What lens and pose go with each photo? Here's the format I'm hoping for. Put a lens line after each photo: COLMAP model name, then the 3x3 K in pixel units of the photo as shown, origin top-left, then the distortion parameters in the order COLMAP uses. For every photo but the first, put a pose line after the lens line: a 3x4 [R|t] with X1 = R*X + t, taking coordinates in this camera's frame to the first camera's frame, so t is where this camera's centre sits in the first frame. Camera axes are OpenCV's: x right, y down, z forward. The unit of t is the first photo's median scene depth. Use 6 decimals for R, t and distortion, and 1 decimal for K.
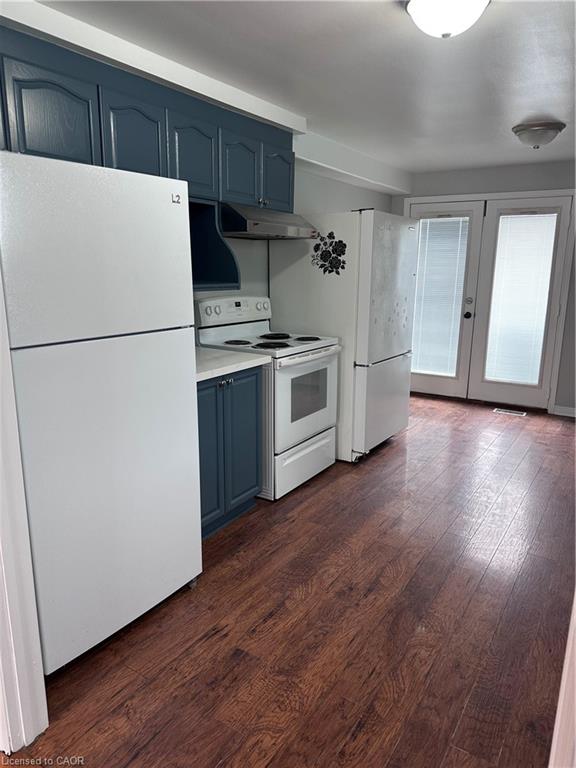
lens RADIAL K [[541.9, 0, 288.8], [0, 541.9, 387.2], [0, 0, 1]] dist [0.072827, -0.079488]
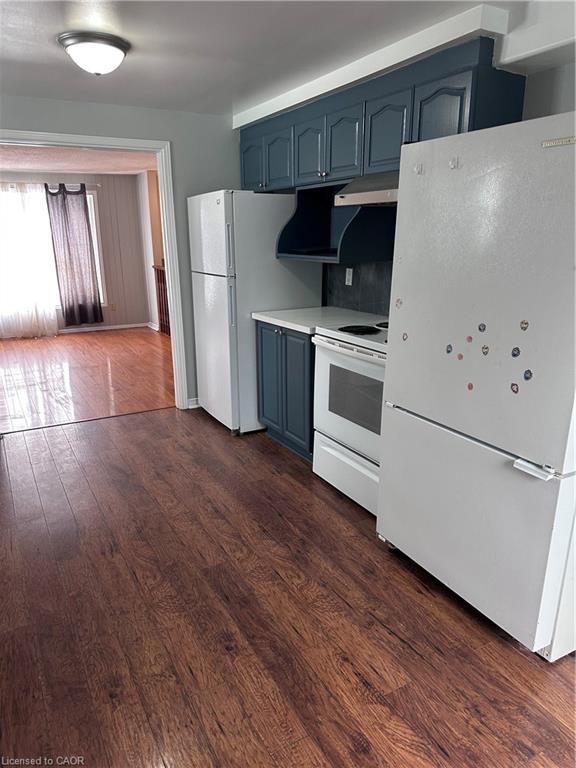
lens RADIAL K [[521.8, 0, 287.9], [0, 521.8, 402.1], [0, 0, 1]] dist [0.003319, -0.059675]
pose [[-0.474326, 0.254722, -0.842693, 0.737351], [-0.201091, 0.900570, 0.385404, -0.260756], [0.857075, 0.352265, -0.375942, 1.185533]]
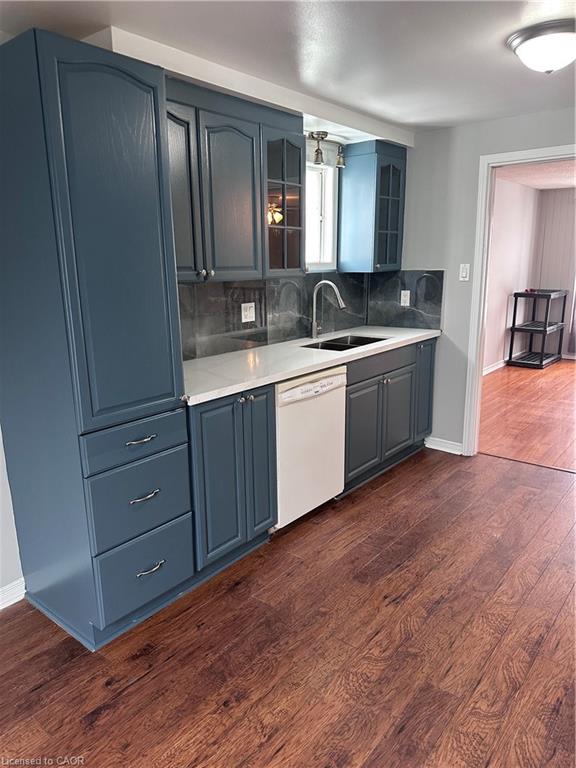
lens RADIAL K [[541.9, 0, 288.8], [0, 541.9, 387.2], [0, 0, 1]] dist [0.072827, -0.079488]
pose [[-0.993389, -0.021507, 0.112762, 0.373210], [0.031095, 0.895156, 0.444667, -0.307385], [-0.110503, 0.445233, -0.888570, 1.290783]]
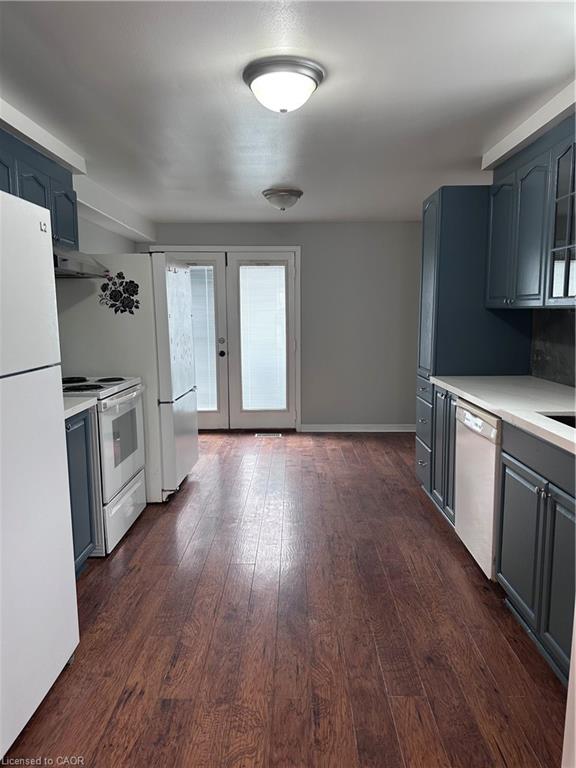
lens RADIAL K [[541.9, 0, 288.8], [0, 541.9, 387.2], [0, 0, 1]] dist [0.072827, -0.079488]
pose [[0.849884, -0.085987, 0.519908, -0.205852], [0.131483, 0.989995, -0.051199, 0.014593], [-0.510304, 0.111872, 0.852687, 0.018315]]
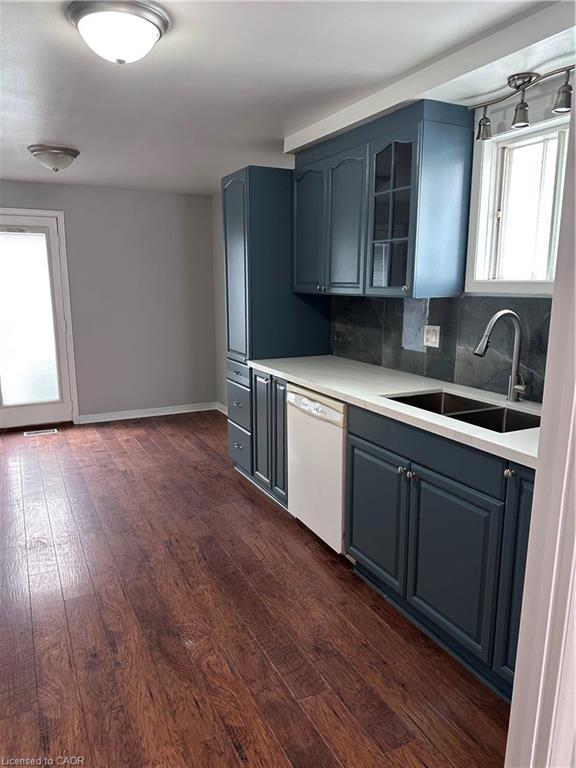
lens RADIAL K [[545.0, 0, 278.9], [0, 545.0, 386.9], [0, 0, 1]] dist [0.079925, -0.084891]
pose [[0.527494, -0.172883, 0.831782, -0.271813], [0.195744, 0.977466, 0.079027, -0.043842], [-0.826701, 0.121130, 0.549448, 0.149757]]
